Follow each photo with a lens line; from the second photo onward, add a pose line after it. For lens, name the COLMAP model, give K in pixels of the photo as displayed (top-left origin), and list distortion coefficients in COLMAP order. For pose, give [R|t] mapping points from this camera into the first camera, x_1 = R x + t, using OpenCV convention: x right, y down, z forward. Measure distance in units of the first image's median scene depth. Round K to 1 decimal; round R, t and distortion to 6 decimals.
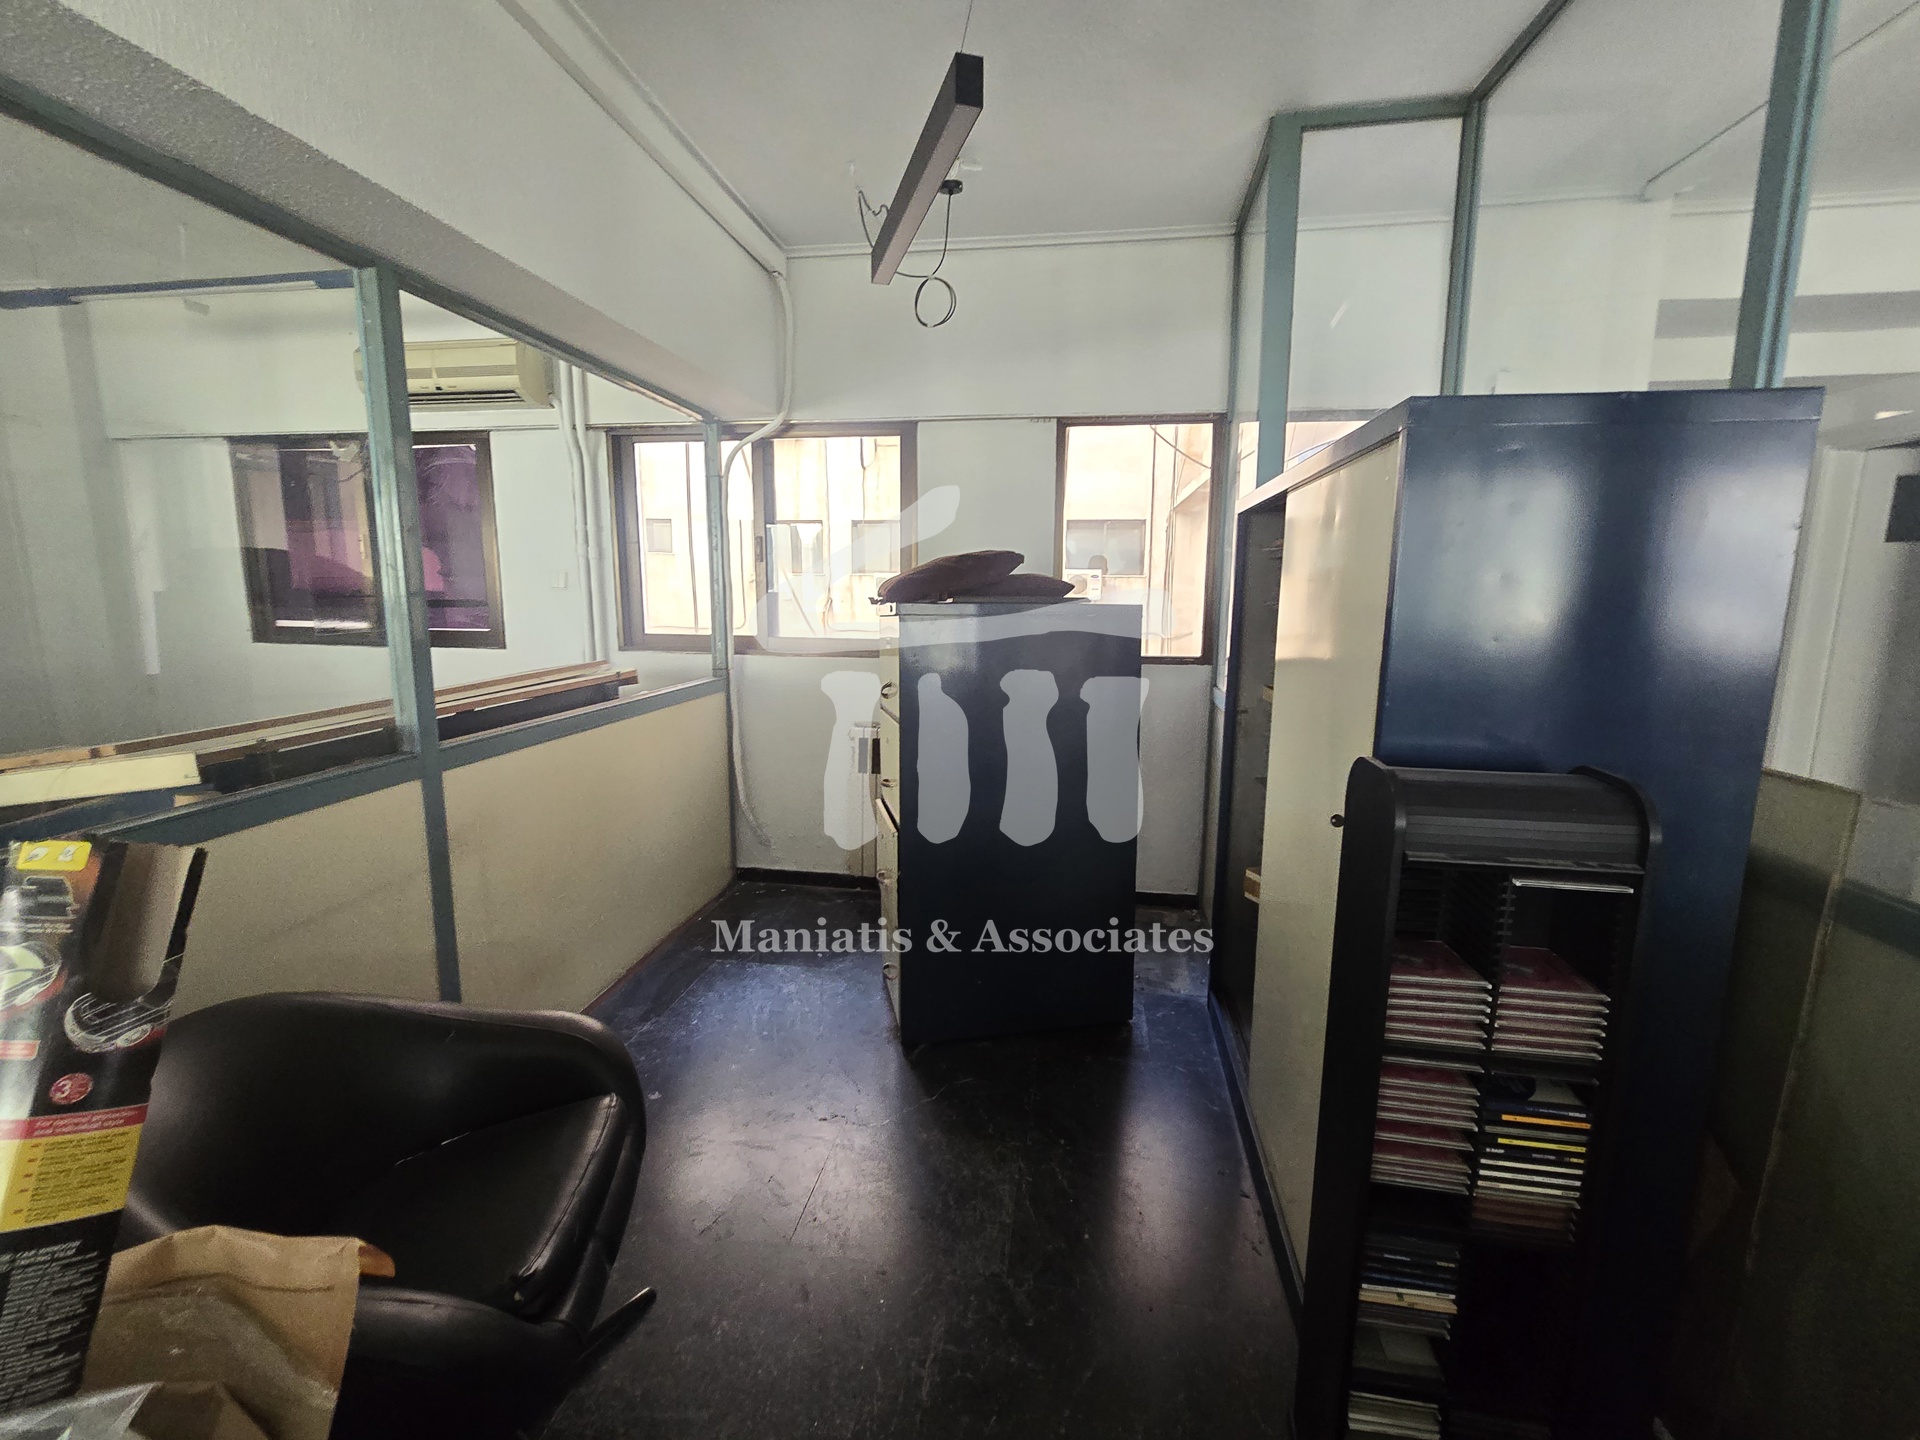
lens RADIAL K [[793.8, 0, 959.3], [0, 793.8, 713.3], [0, 0, 1]] dist [-0.003977, 0.001579]
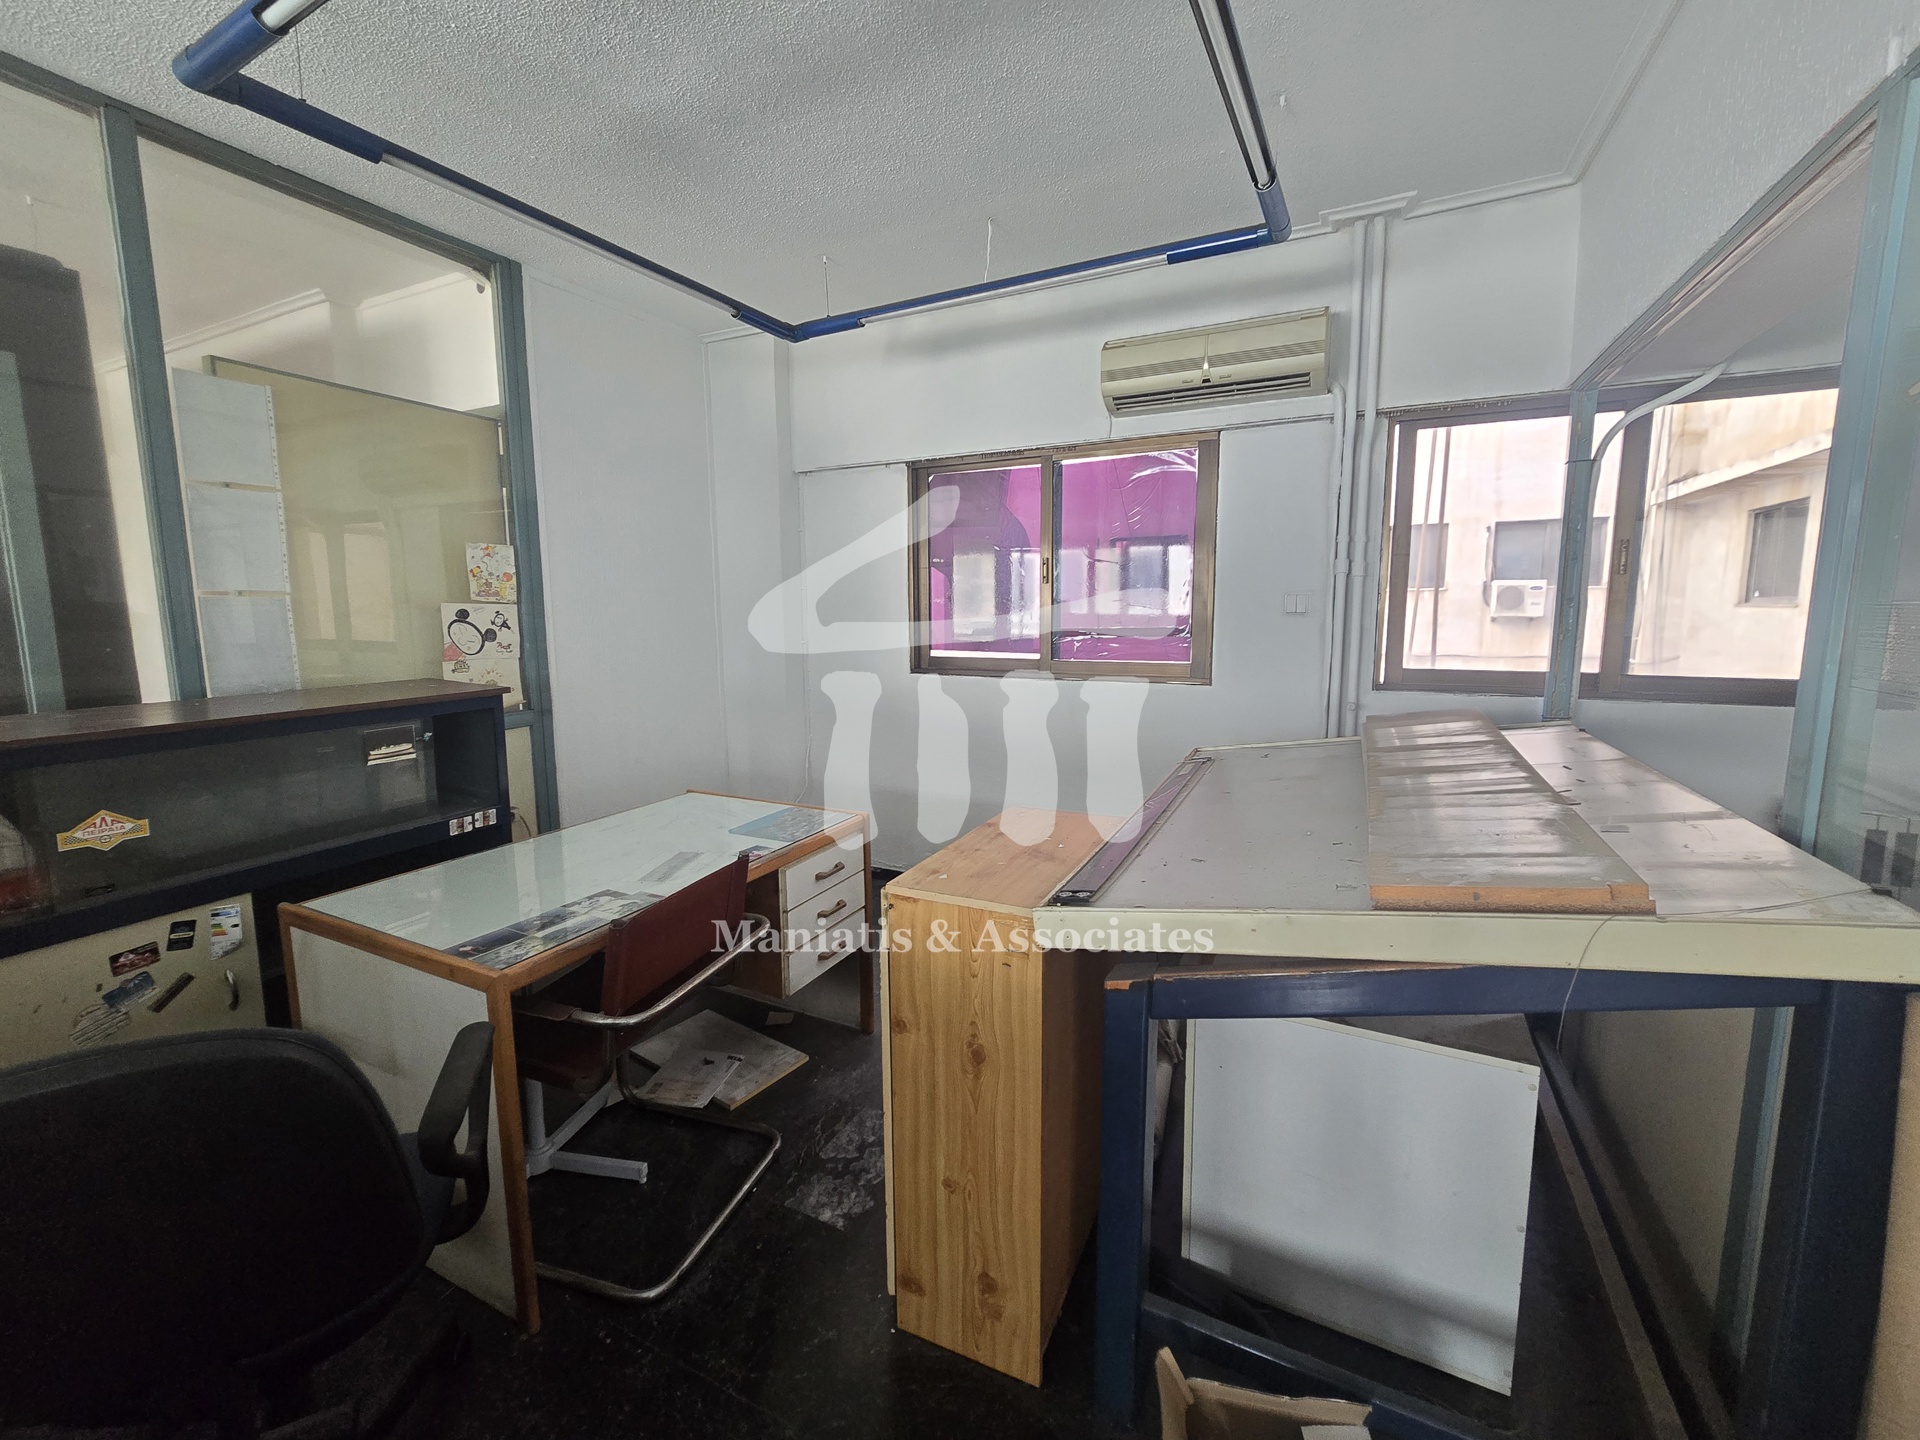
lens RADIAL K [[793.8, 0, 954.6], [0, 793.8, 714.4], [0, 0, 1]] dist [-0.003977, 0.001579]
pose [[0.952711, 0.024410, -0.302897, -0.623566], [-0.031194, 0.999359, -0.017579, -0.028297], [0.302273, 0.026196, 0.952861, 0.114068]]
